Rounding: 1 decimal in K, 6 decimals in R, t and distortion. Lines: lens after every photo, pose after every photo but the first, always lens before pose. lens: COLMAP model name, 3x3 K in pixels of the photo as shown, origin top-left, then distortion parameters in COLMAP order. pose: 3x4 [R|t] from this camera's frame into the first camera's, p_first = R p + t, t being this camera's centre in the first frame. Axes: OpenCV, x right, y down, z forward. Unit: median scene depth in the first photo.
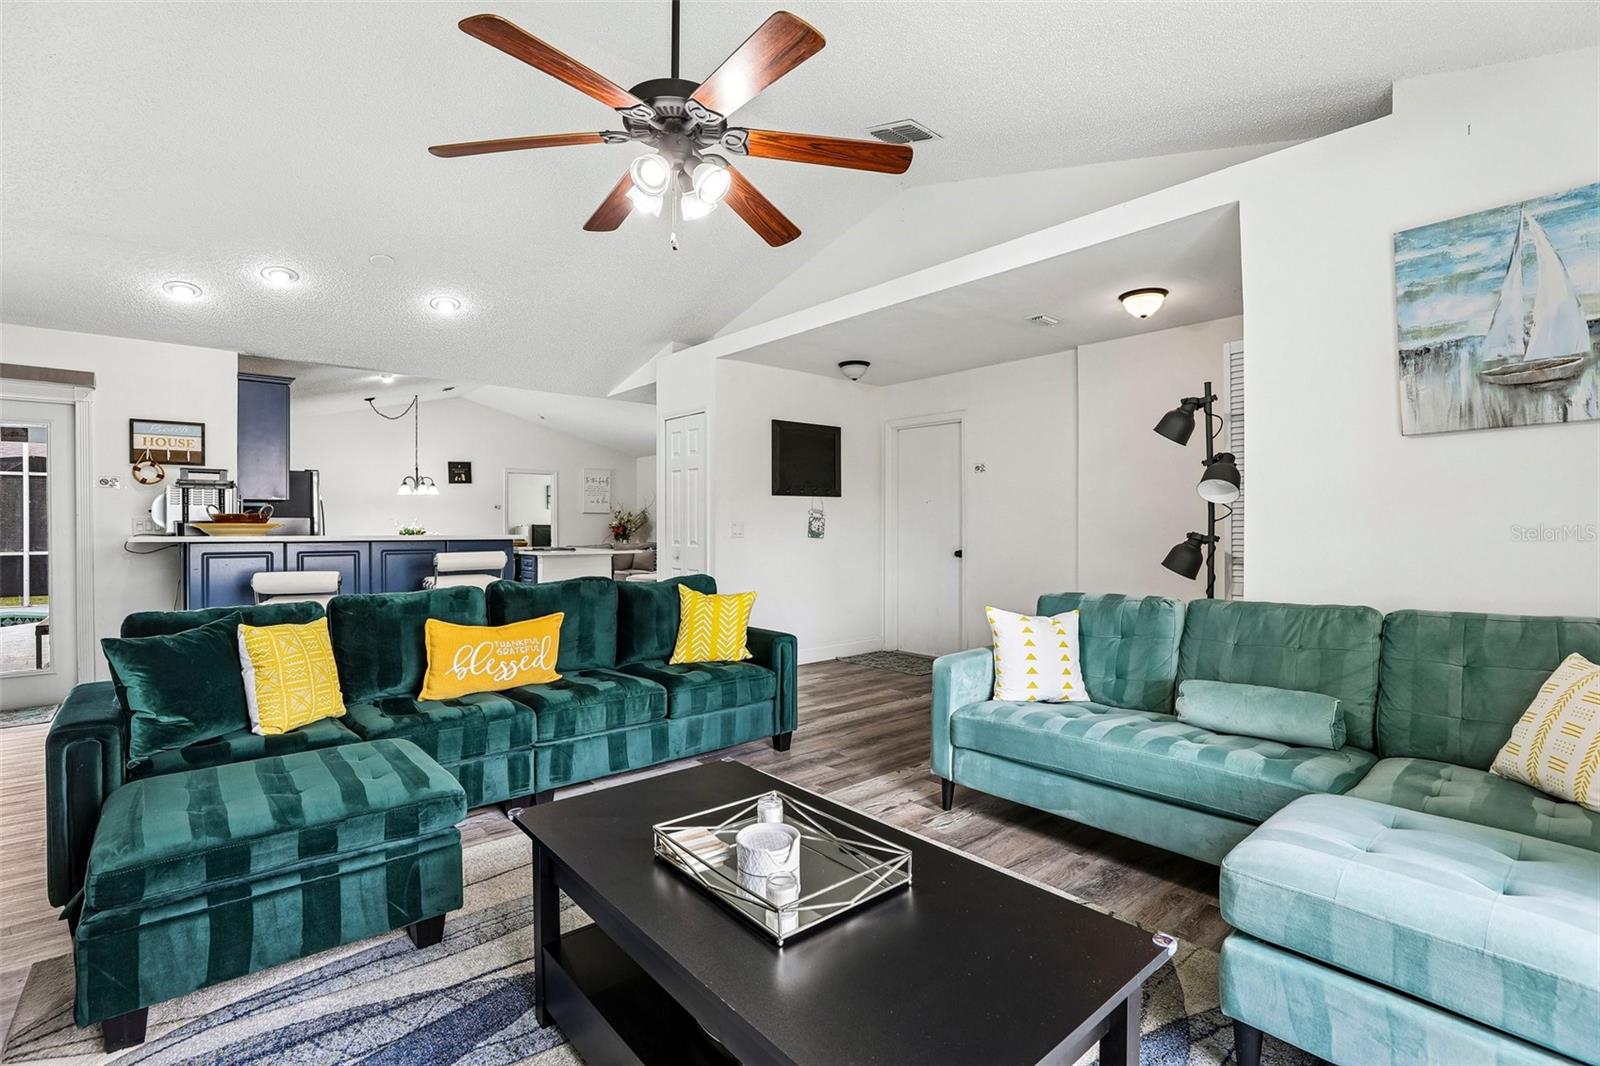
lens RADIAL K [[727.5, 0, 806.5], [0, 727.5, 531.1], [0, 0, 1]] dist [-0.041295, 0.011334]
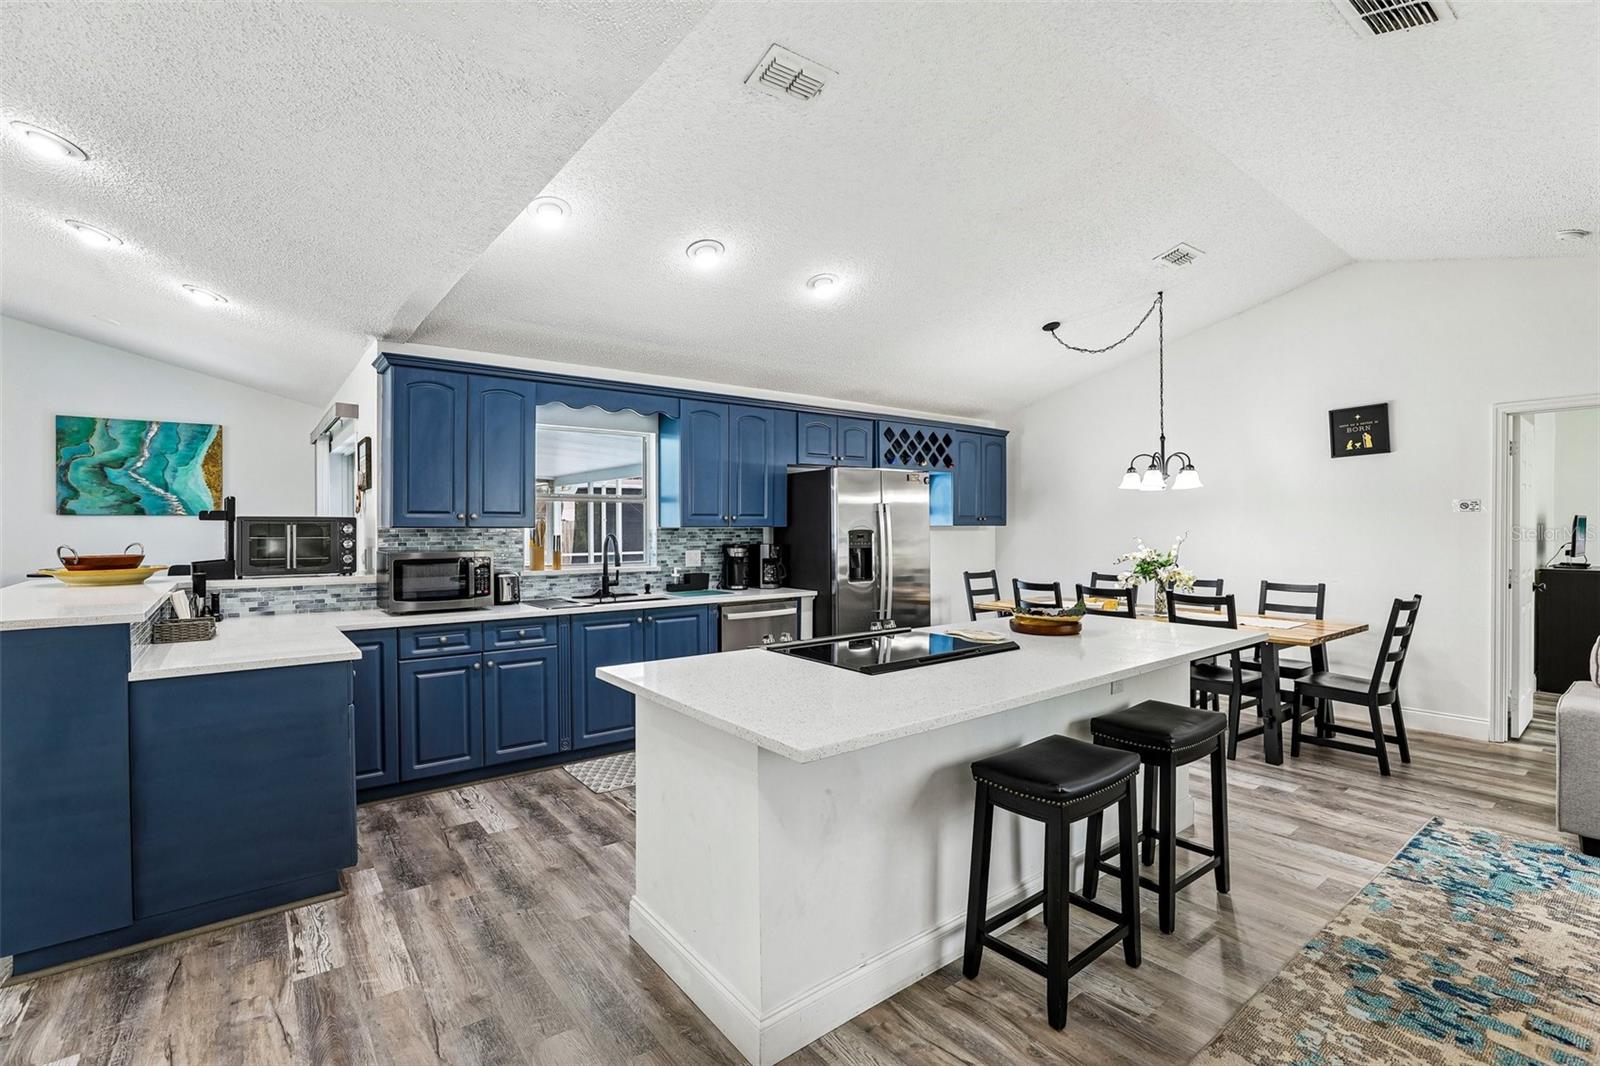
lens RADIAL K [[727.5, 0, 798.5], [0, 727.5, 530.3], [0, 0, 1]] dist [-0.041295, 0.011334]
pose [[-0.059615, 0.009190, -0.998179, -0.023824], [-0.002996, 0.999951, 0.009385, -0.023241], [0.998217, 0.003550, -0.059585, 0.680989]]
